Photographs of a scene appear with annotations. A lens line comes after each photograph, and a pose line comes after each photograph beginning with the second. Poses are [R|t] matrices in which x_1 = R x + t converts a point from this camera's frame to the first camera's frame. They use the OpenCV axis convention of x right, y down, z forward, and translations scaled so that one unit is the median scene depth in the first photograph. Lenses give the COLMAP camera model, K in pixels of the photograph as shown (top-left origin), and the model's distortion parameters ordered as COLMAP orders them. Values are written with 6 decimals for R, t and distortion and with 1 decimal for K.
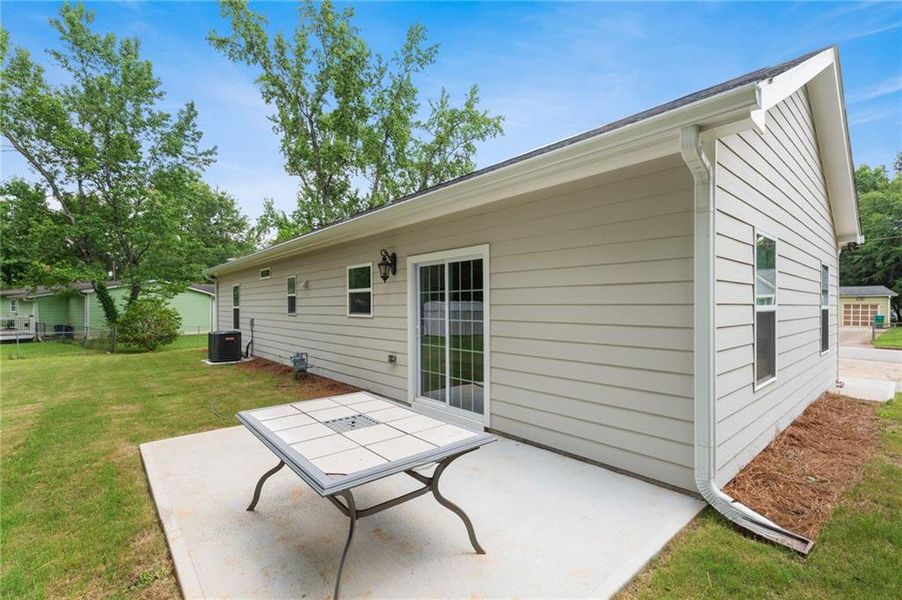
lens RADIAL K [[416.0, 0, 451.0], [0, 416.0, 300.0], [0, 0, 1]] dist [0.002521, 0.000171]
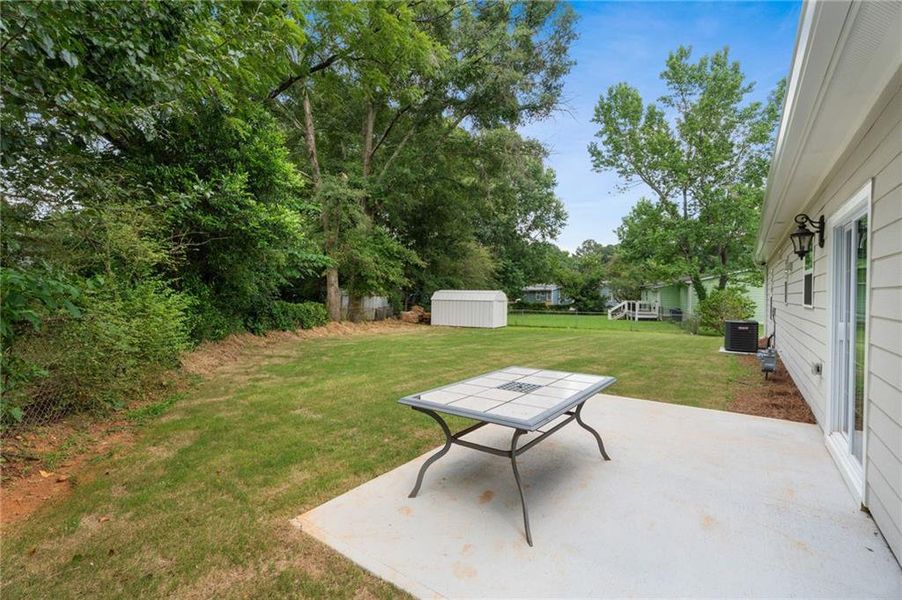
lens RADIAL K [[400.9, 0, 453.3], [0, 400.9, 297.9], [0, 0, 1]] dist [0.003207, 0.000183]
pose [[0.205513, 0.012924, -0.978569, 0.136618], [0.007128, 0.999867, 0.014702, 0.003099], [0.978628, -0.009997, 0.205393, 0.092629]]
